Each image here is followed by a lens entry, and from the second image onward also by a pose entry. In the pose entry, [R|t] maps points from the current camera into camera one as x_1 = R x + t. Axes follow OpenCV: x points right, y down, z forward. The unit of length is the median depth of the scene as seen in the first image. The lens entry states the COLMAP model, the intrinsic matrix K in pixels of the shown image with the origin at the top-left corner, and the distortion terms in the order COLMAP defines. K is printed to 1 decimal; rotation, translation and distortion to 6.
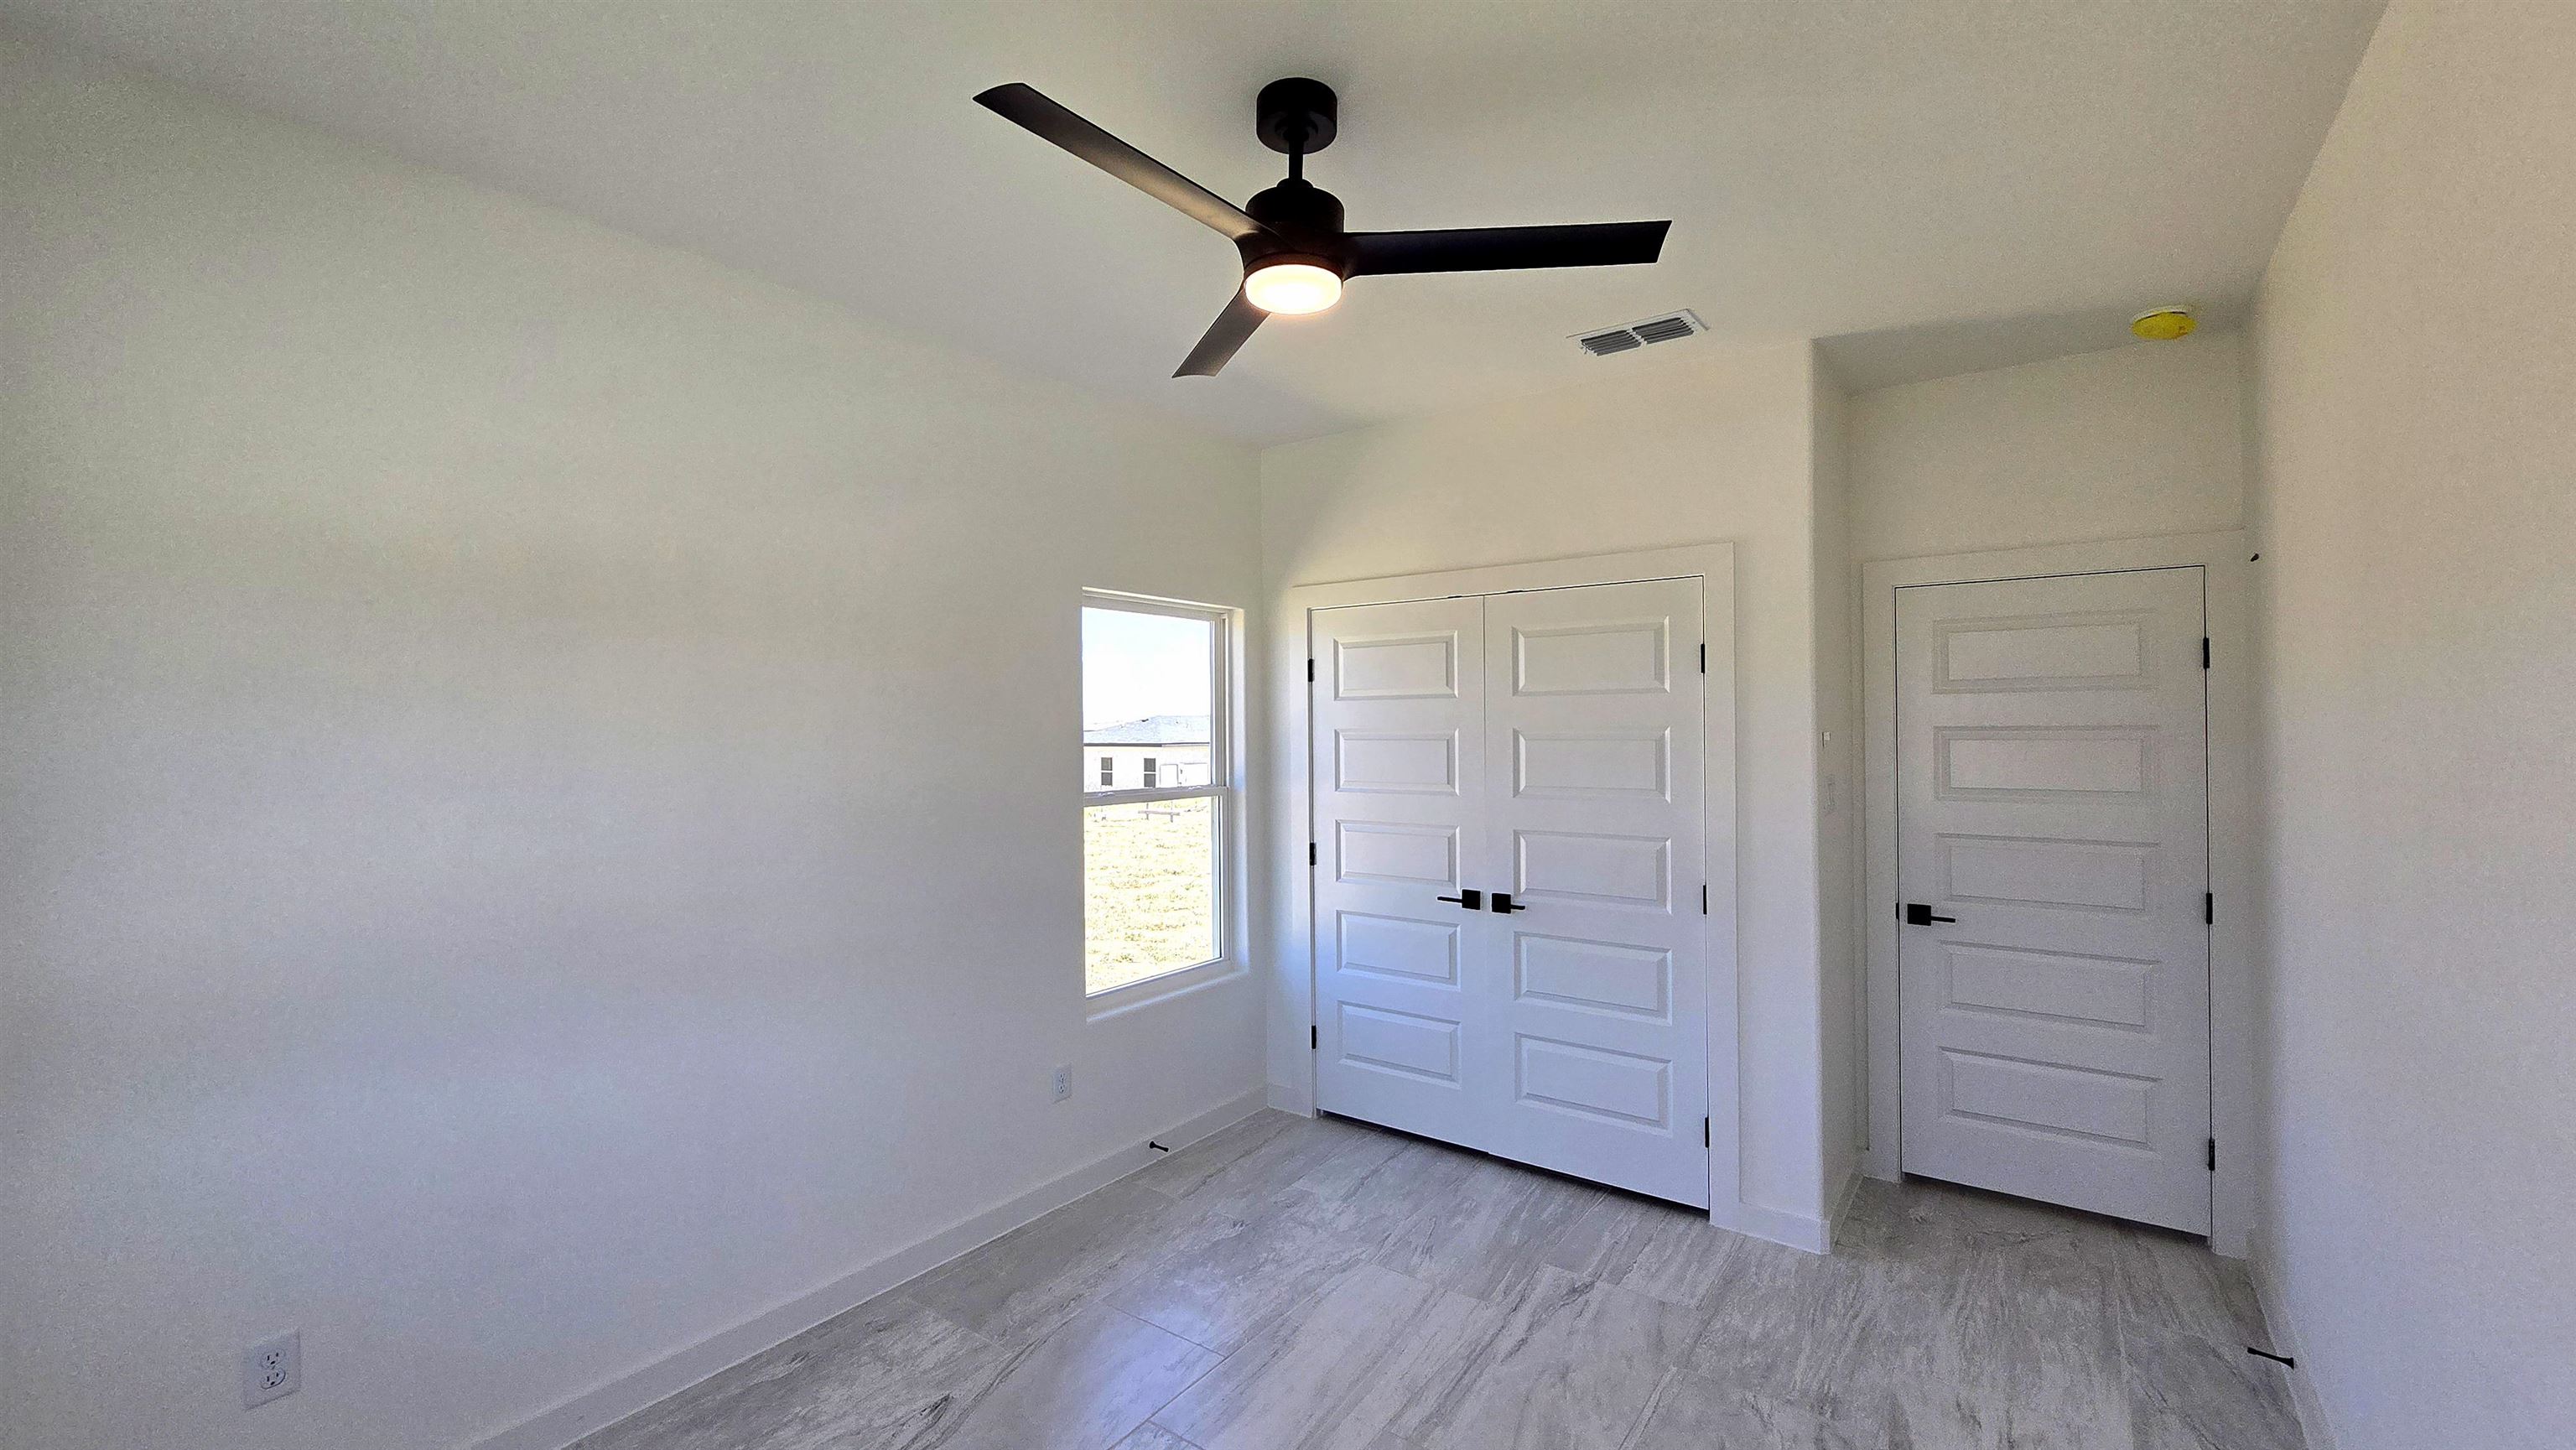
lens RADIAL K [[1058.5, 0, 1275.4], [0, 1058.5, 720.8], [0, 0, 1]] dist [-0.002196, -0.000261]
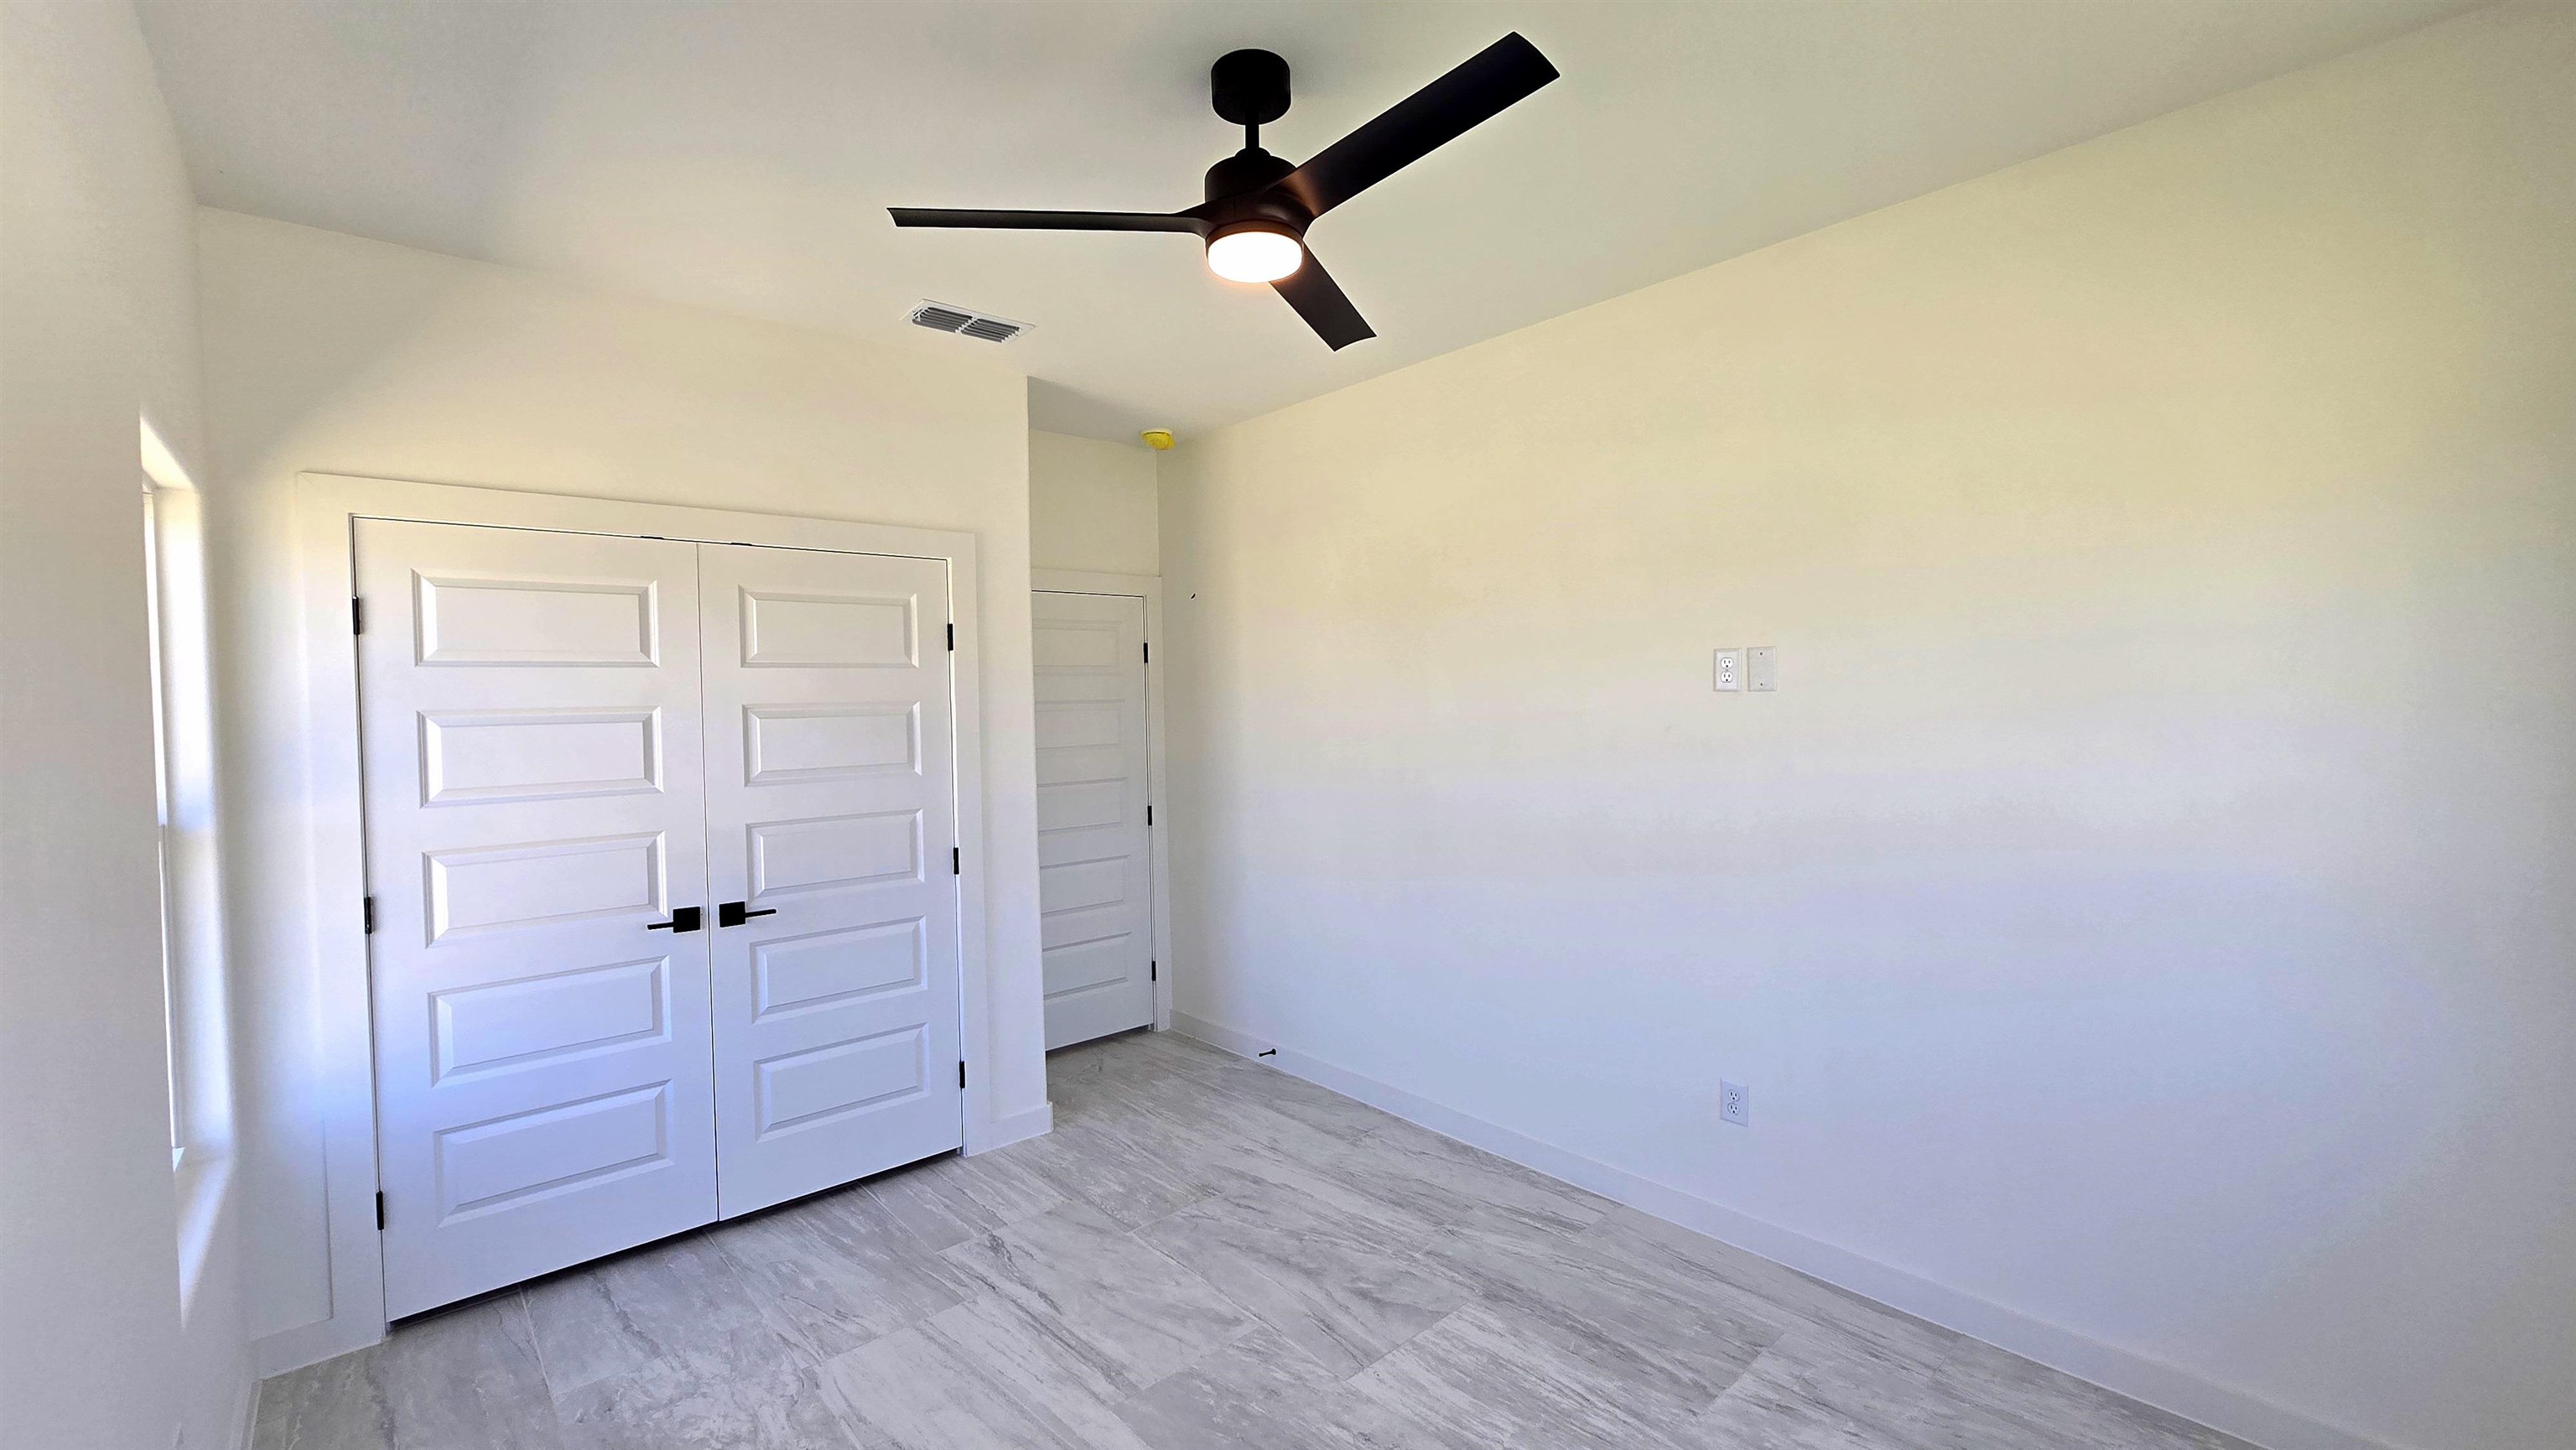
lens RADIAL K [[1071.2, 0, 1289.2], [0, 1071.2, 714.2], [0, 0, 1]] dist [0.001732, 0.000067]
pose [[0.199019, -0.015395, 0.979875, -0.582412], [0.010753, 0.999851, 0.013525, 0.008361], [-0.979937, 0.007845, 0.199155, 0.440590]]
